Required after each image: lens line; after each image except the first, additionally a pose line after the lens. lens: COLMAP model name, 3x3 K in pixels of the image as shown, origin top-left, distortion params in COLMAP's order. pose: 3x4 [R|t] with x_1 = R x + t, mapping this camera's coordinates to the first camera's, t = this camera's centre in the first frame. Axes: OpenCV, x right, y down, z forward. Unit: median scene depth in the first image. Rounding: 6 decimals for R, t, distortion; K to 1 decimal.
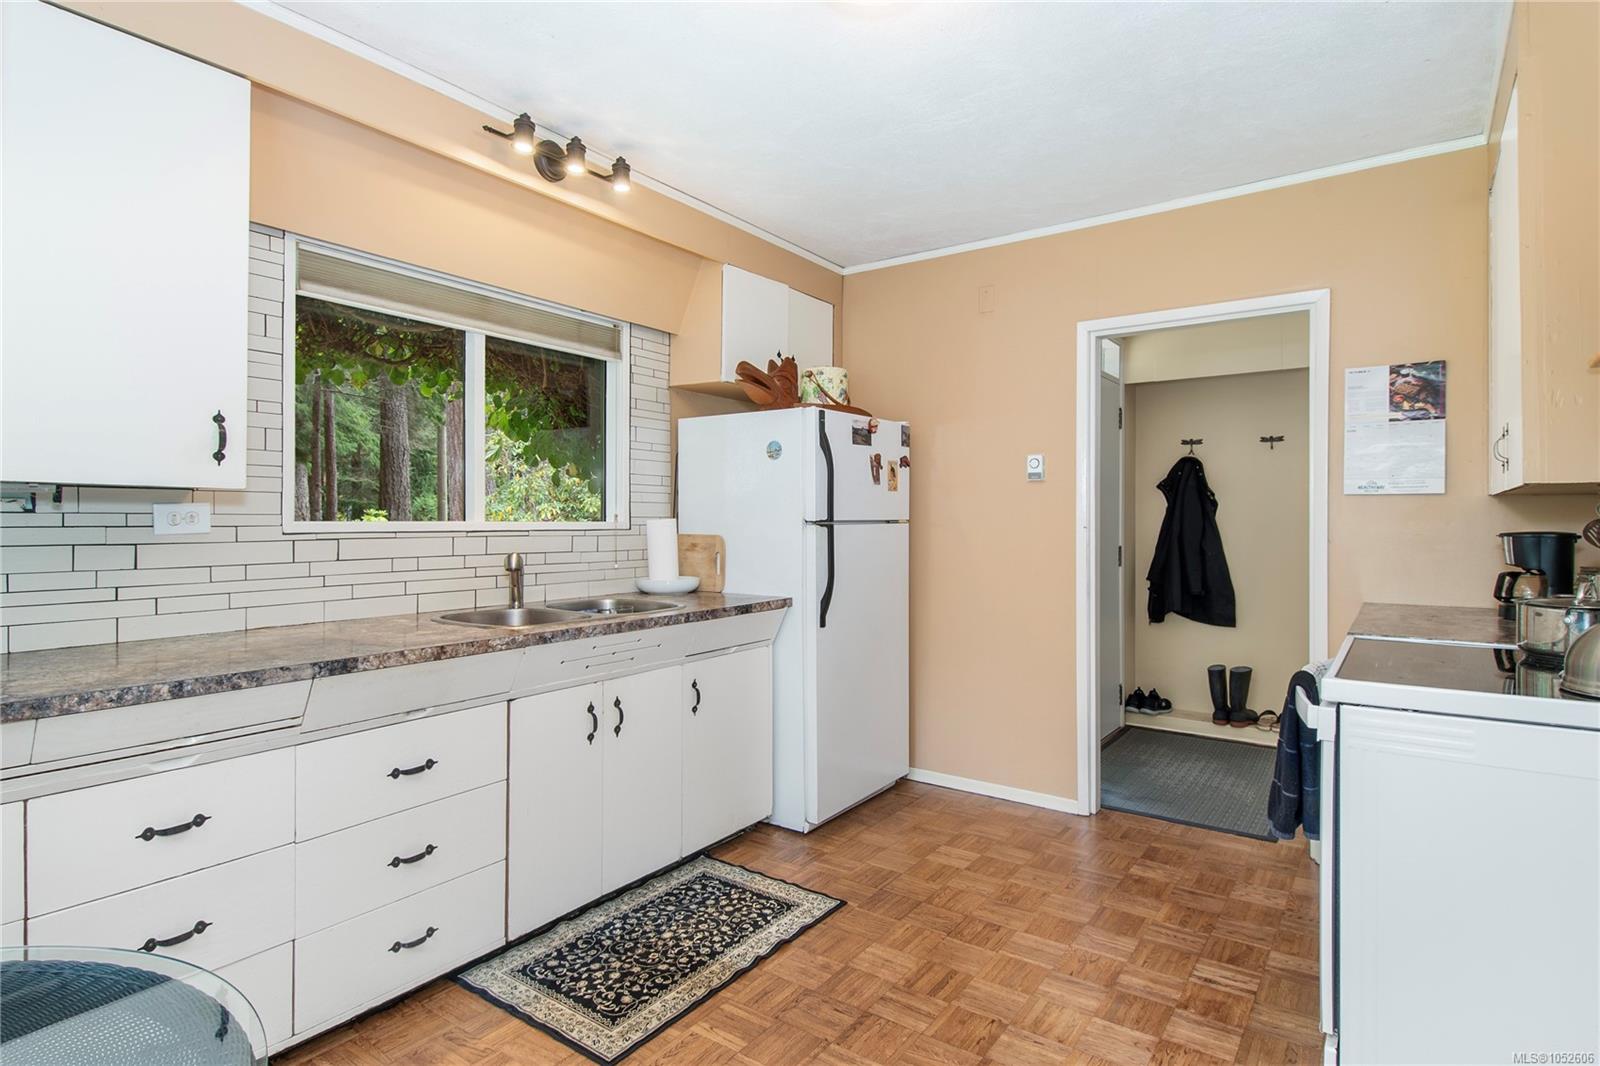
lens RADIAL K [[841.4, 0, 796.7], [0, 841.4, 511.0], [0, 0, 1]] dist [0.062222, -0.036388]
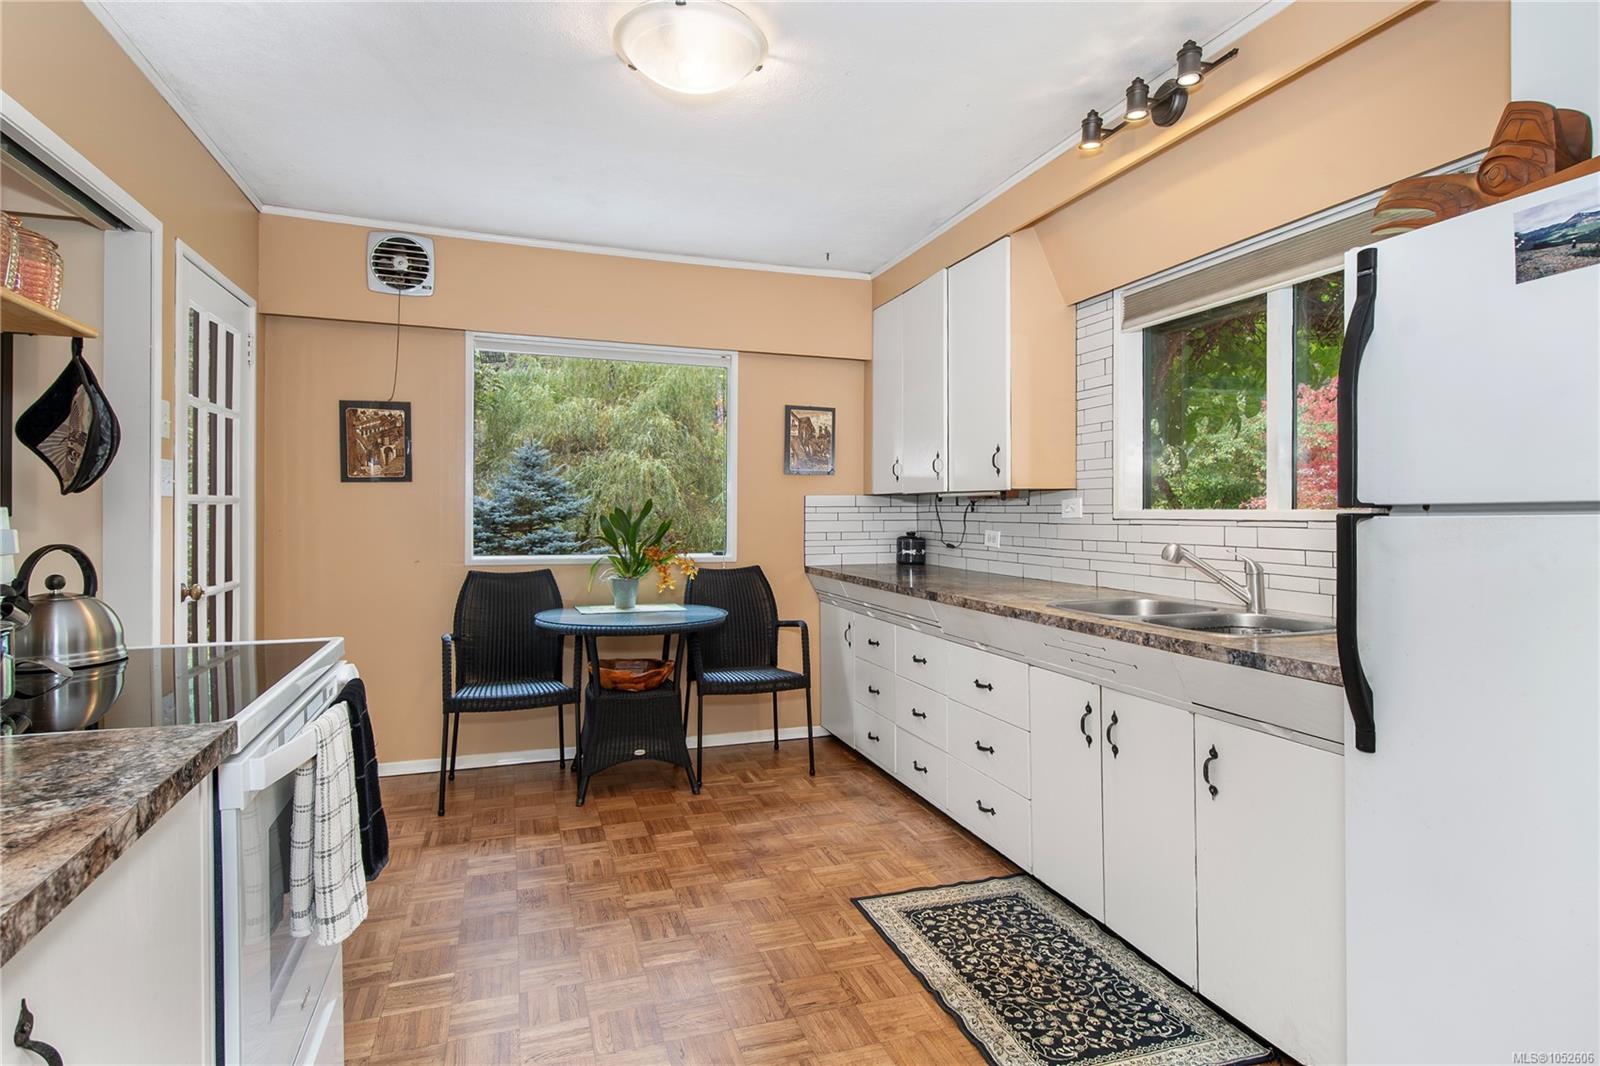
lens RADIAL K [[841.4, 0, 796.7], [0, 841.4, 511.0], [0, 0, 1]] dist [0.062222, -0.036388]
pose [[-0.588120, -0.001173, -0.808773, 0.740636], [0.009123, 0.999926, -0.008084, 0.020393], [0.808723, -0.012133, -0.588065, 1.358624]]
